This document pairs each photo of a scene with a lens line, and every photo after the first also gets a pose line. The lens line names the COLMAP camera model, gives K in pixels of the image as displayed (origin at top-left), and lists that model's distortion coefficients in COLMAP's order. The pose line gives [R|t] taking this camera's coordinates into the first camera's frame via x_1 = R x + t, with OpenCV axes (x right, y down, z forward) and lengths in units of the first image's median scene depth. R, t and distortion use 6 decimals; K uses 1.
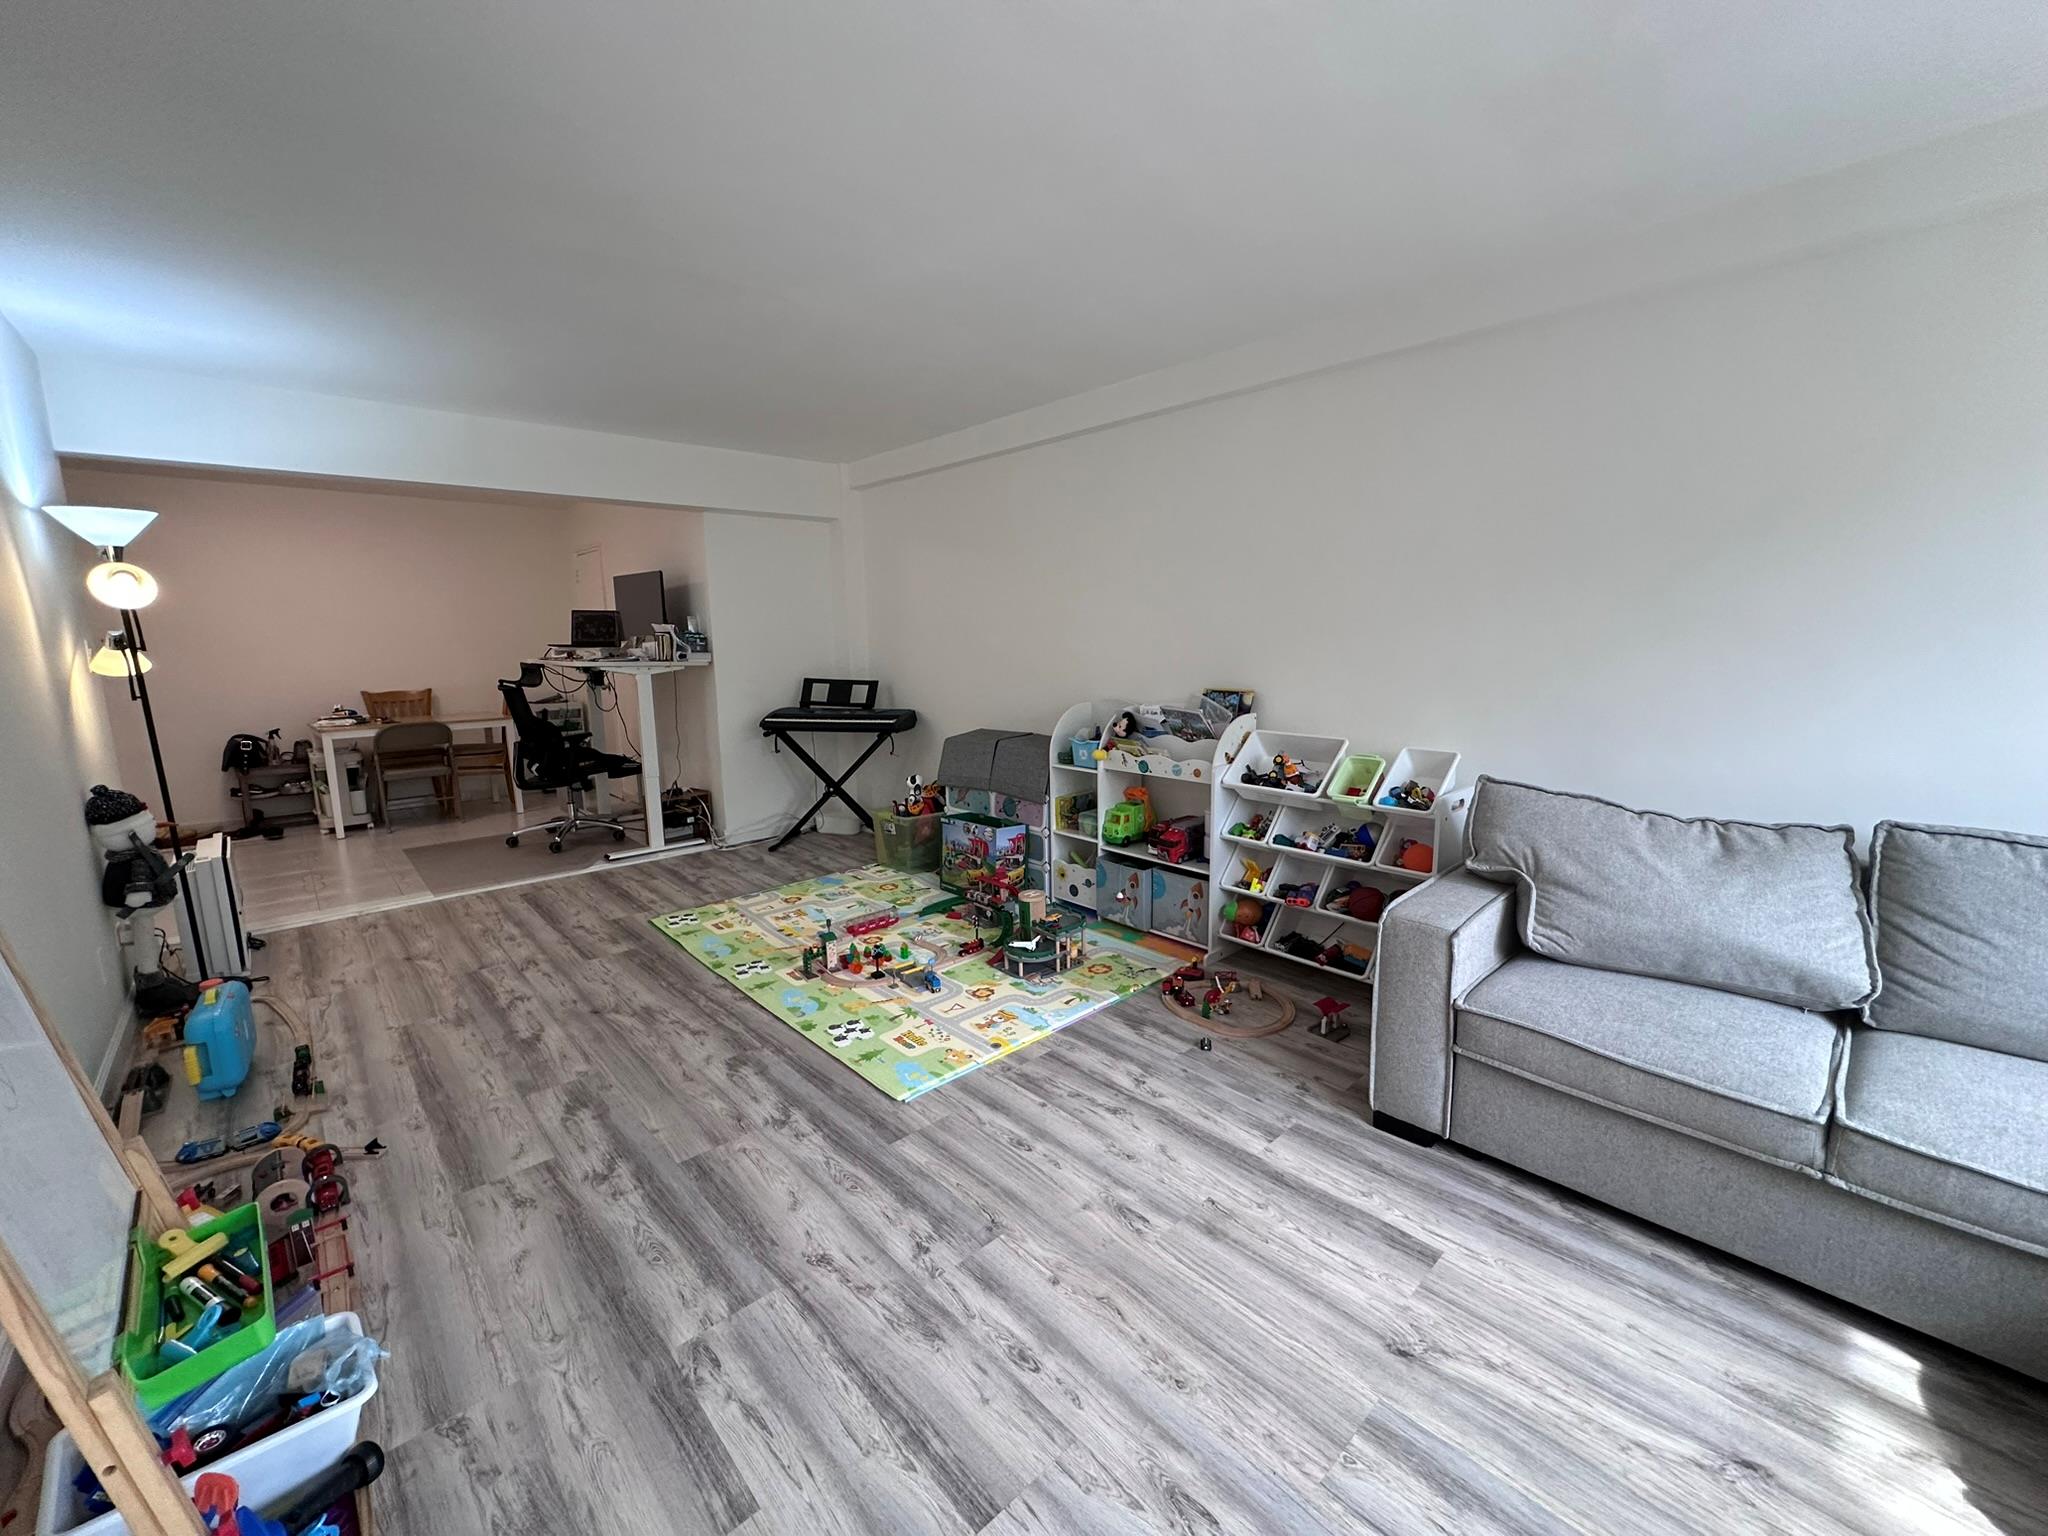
lens RADIAL K [[822.8, 0, 1027.1], [0, 822.8, 768.9], [0, 0, 1]] dist [-0.003734, 0.001362]
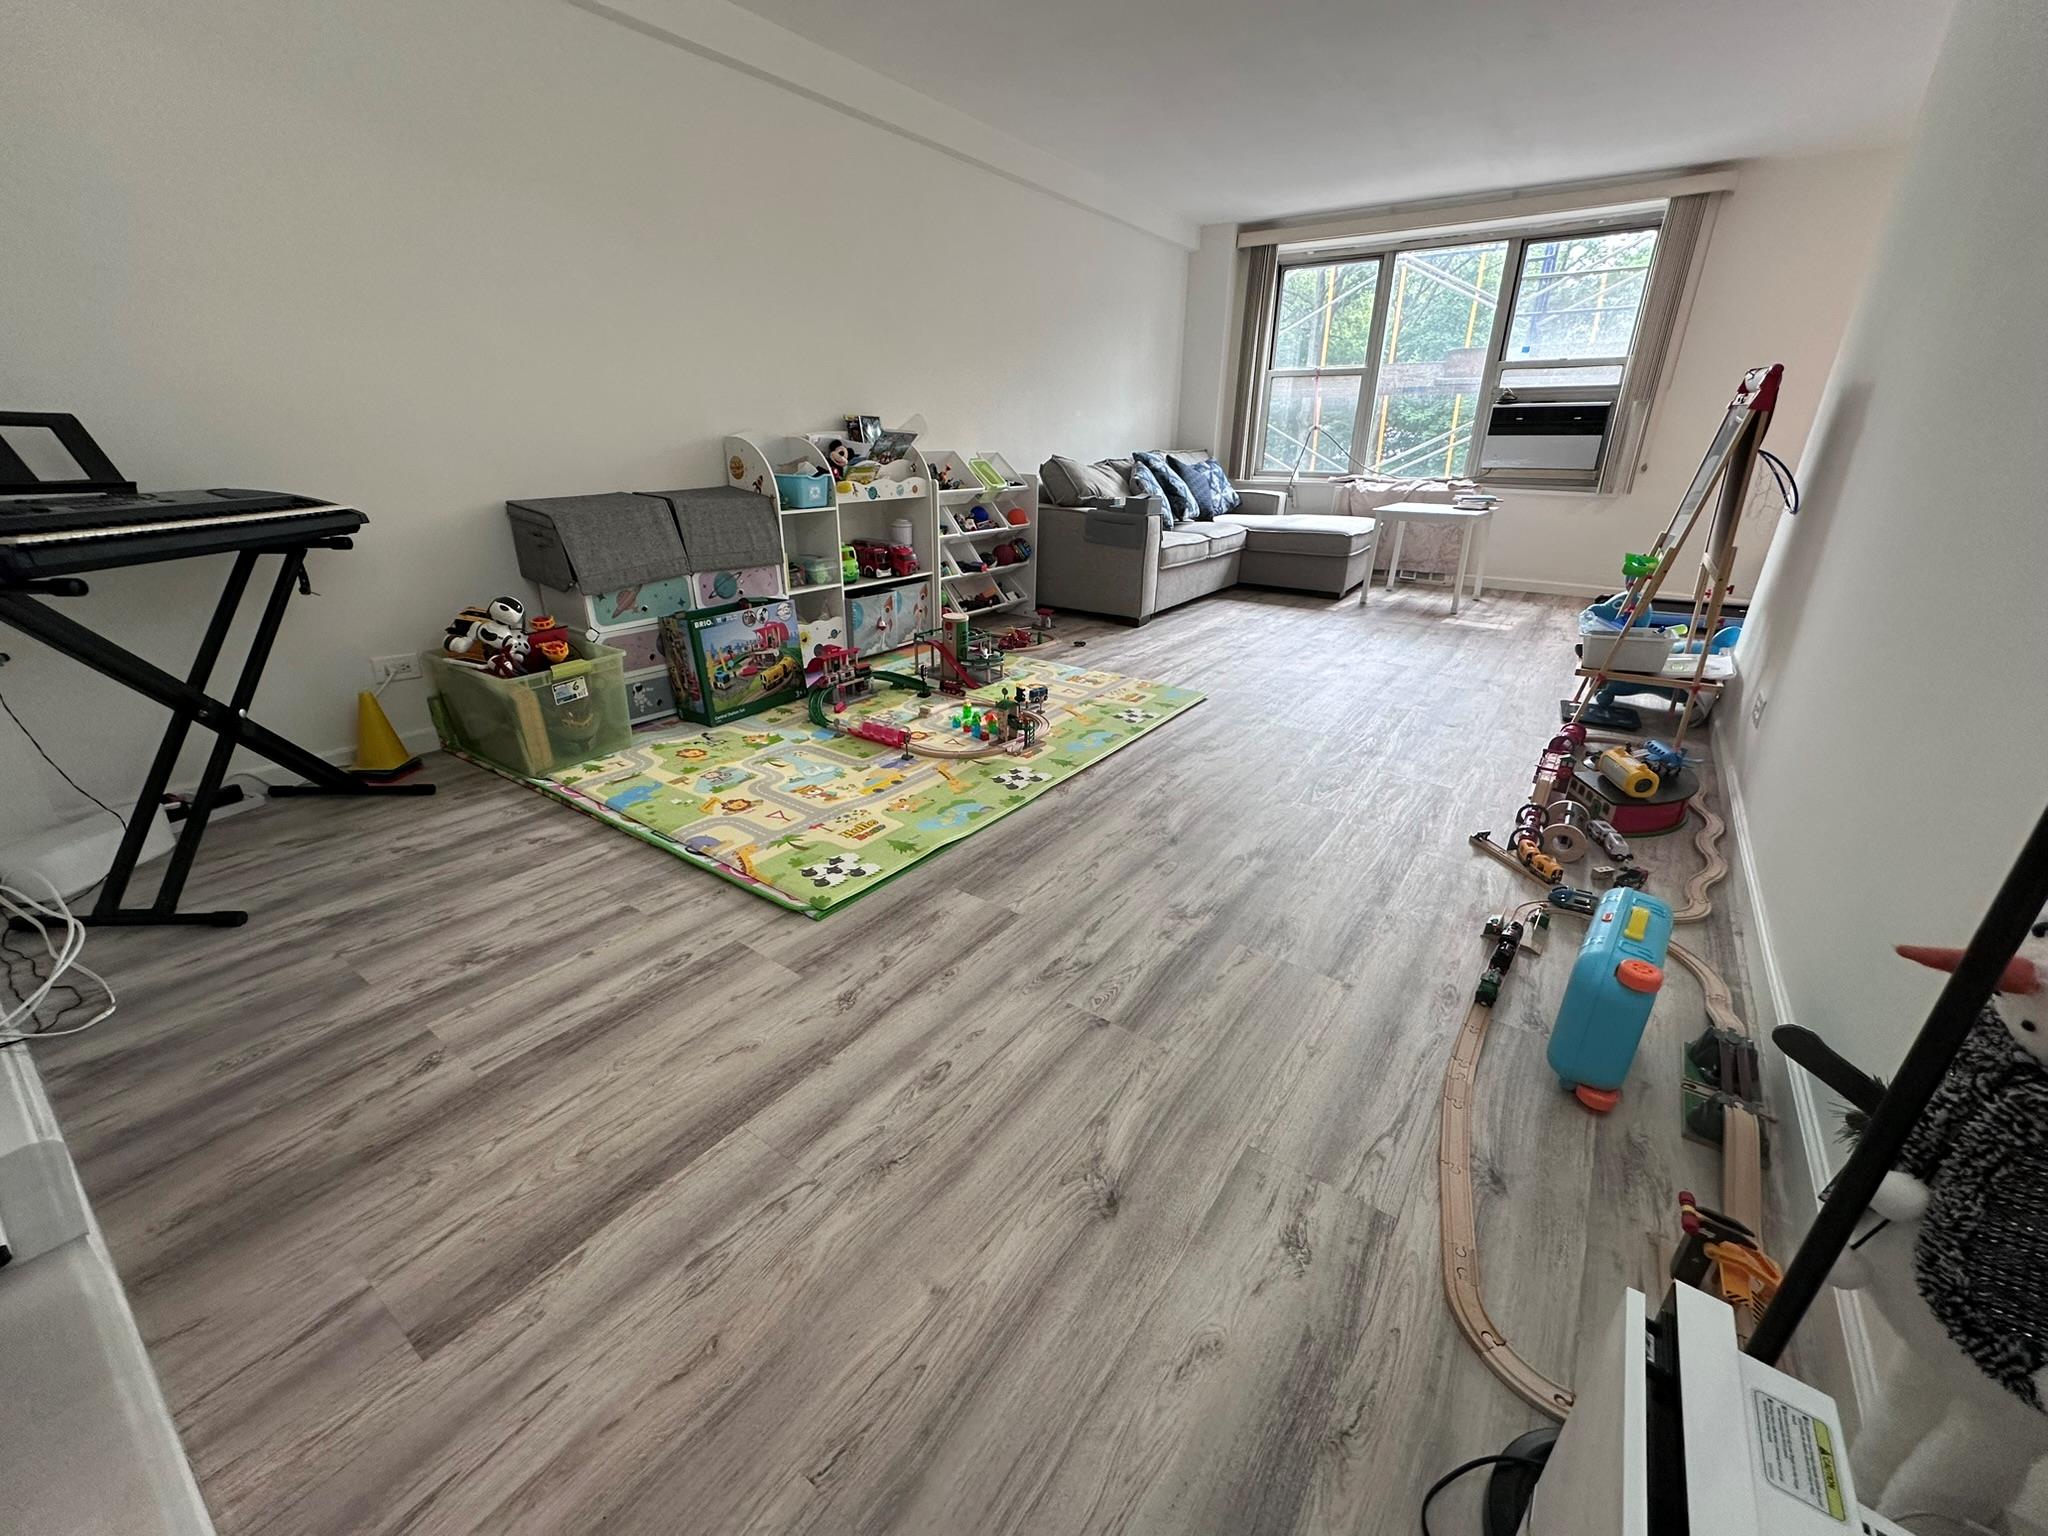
lens RADIAL K [[822.8, 0, 1019.4], [0, 822.8, 769.4], [0, 0, 1]] dist [-0.003734, 0.001362]
pose [[-0.199620, -0.360582, 0.911116, -1.199175], [0.155508, 0.906388, 0.392782, -0.081050], [-0.967455, 0.220093, -0.124860, 1.262193]]
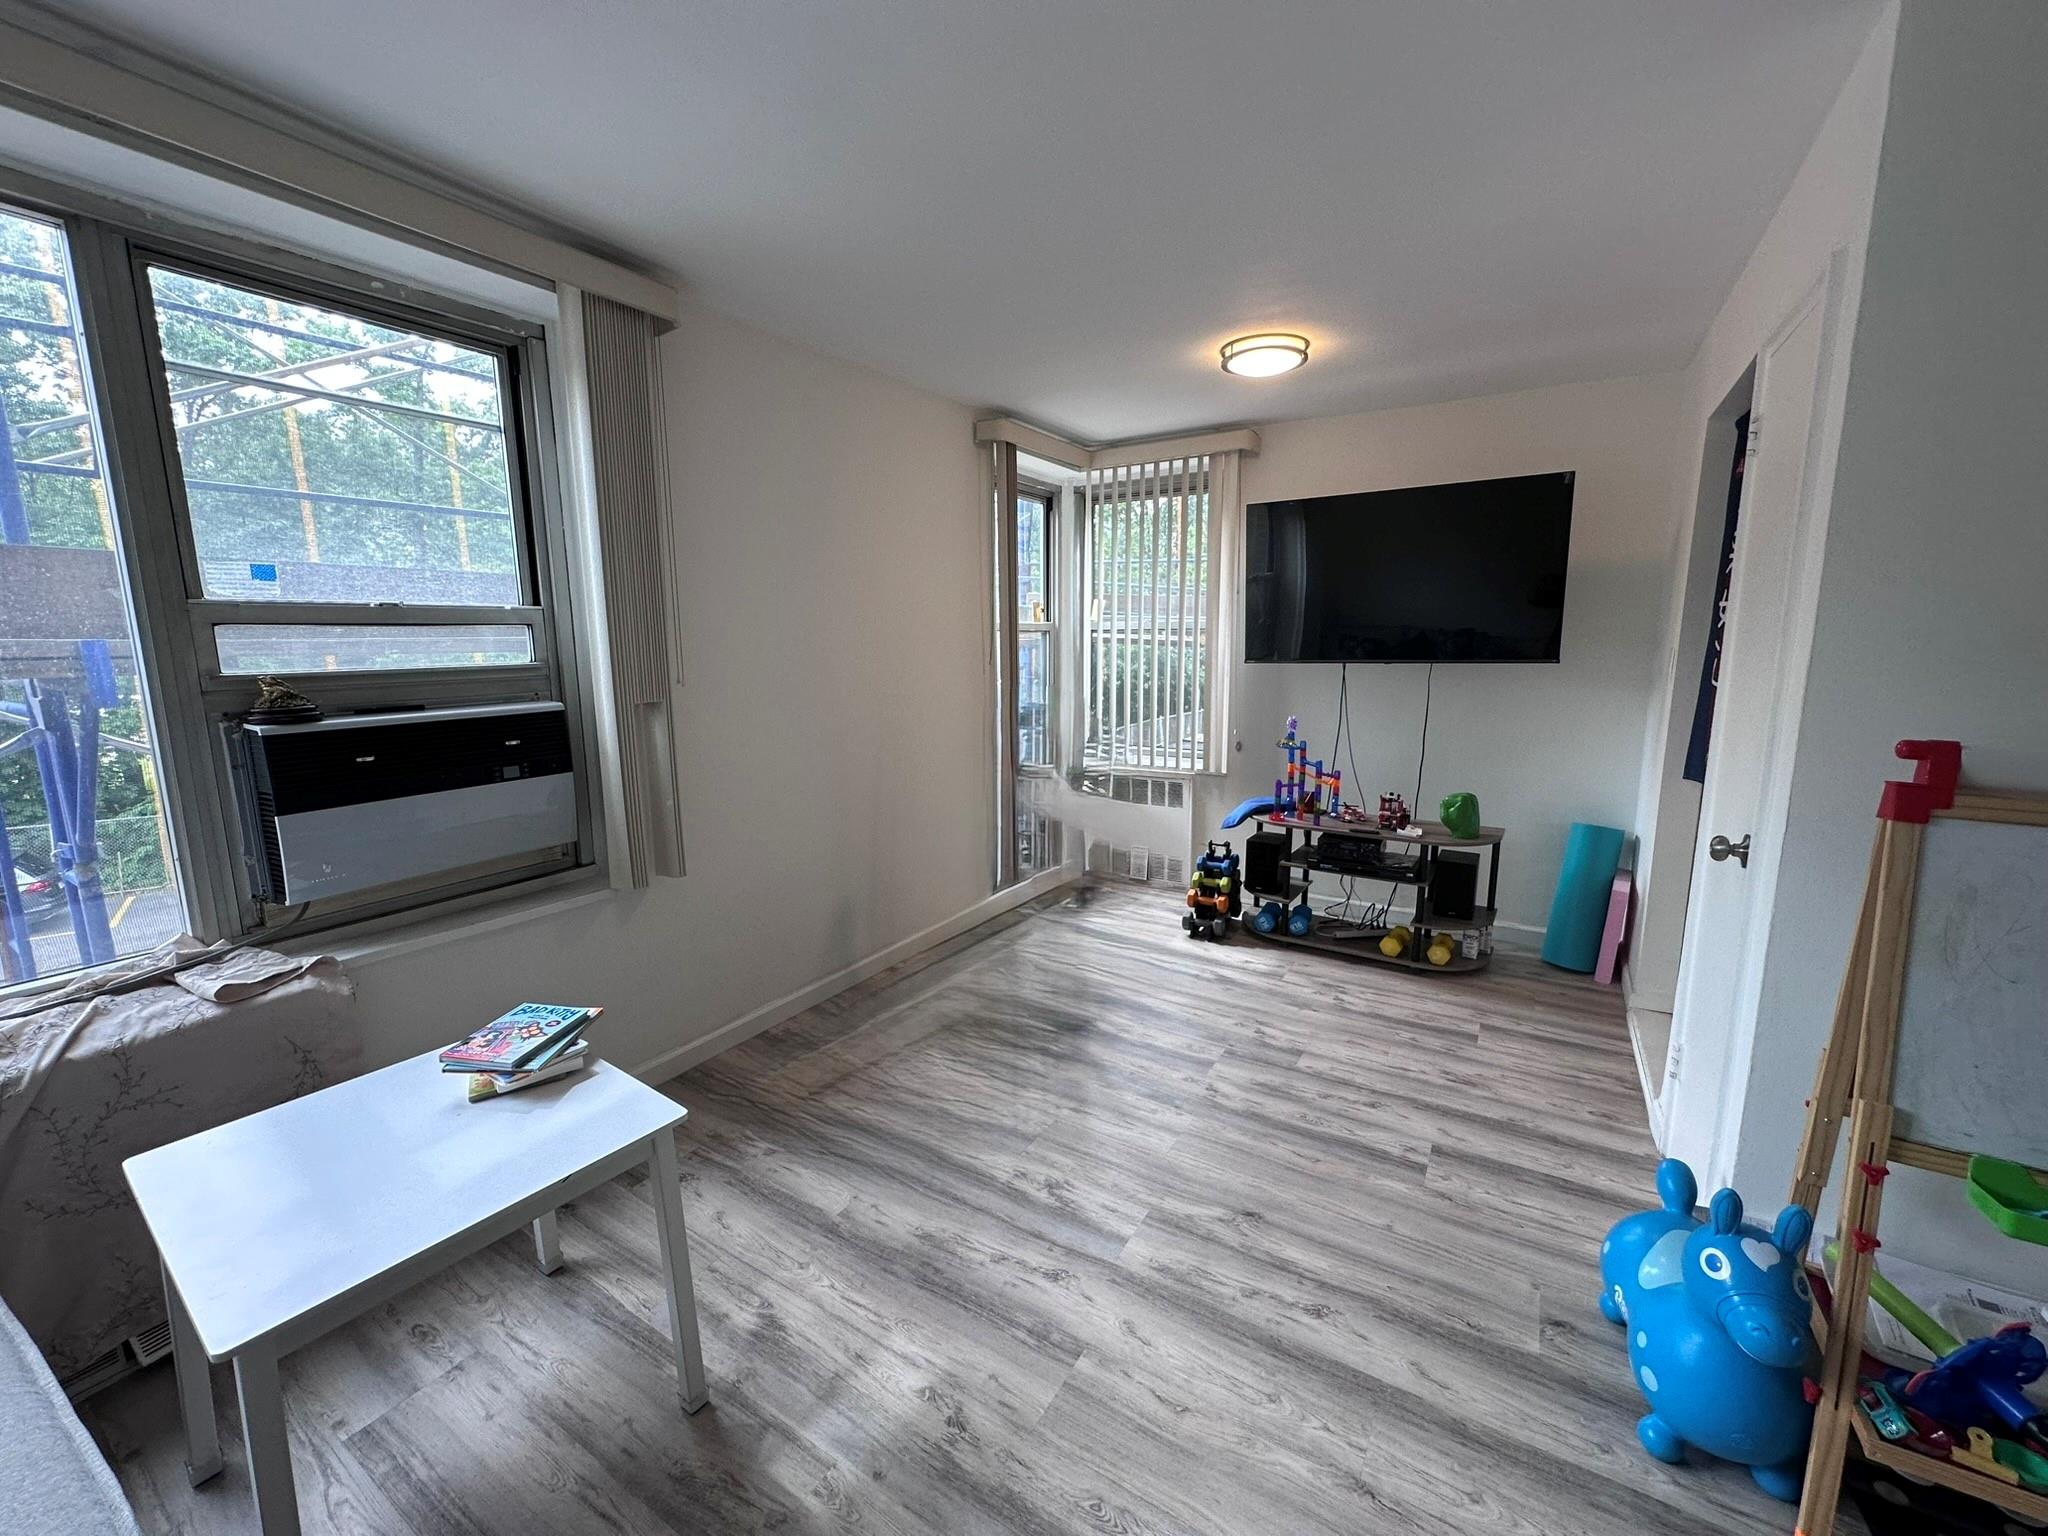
lens RADIAL K [[822.8, 0, 1026.9], [0, 822.8, 768.3], [0, 0, 1]] dist [-0.003734, 0.001362]
pose [[-0.963968, 0.058704, -0.259462, 0.253531], [-0.026198, 0.949658, 0.312192, -0.103705], [0.264727, 0.307740, -0.913901, 0.473594]]
